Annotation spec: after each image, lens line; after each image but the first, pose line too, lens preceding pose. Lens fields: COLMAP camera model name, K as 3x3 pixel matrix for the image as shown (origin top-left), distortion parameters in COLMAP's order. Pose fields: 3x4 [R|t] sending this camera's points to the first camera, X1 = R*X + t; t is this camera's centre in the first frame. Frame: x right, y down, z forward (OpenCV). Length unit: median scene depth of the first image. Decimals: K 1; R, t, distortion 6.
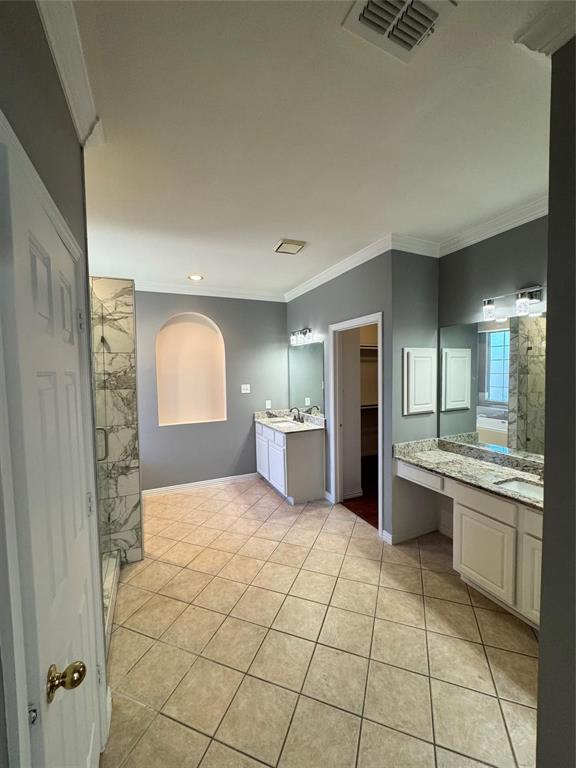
lens RADIAL K [[307.7, 0, 290.8], [0, 307.7, 384.4], [0, 0, 1]] dist [0.001751, 0.000089]
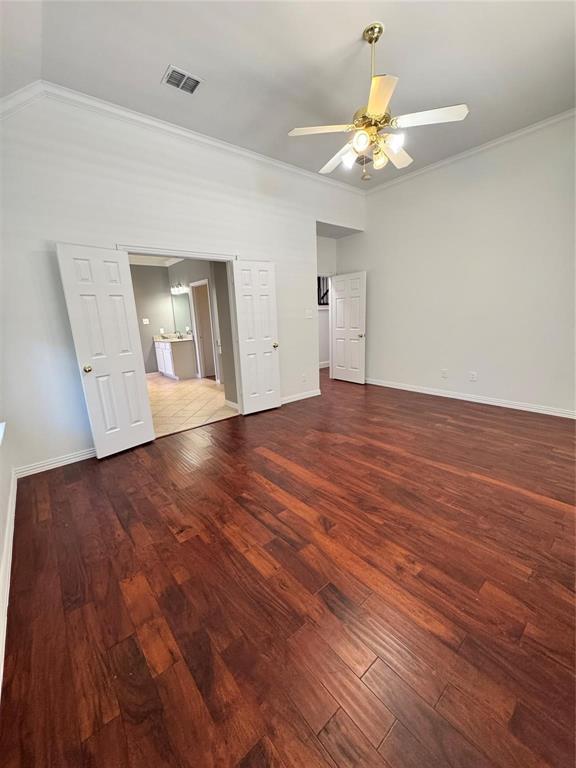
lens RADIAL K [[307.7, 0, 287.8], [0, 307.7, 383.9], [0, 0, 1]] dist [0.001751, 0.000089]
pose [[0.965551, -0.076128, 0.248827, 0.164892], [0.034599, 0.985316, 0.167197, 0.103250], [-0.257902, -0.152828, 0.954007, -0.896079]]
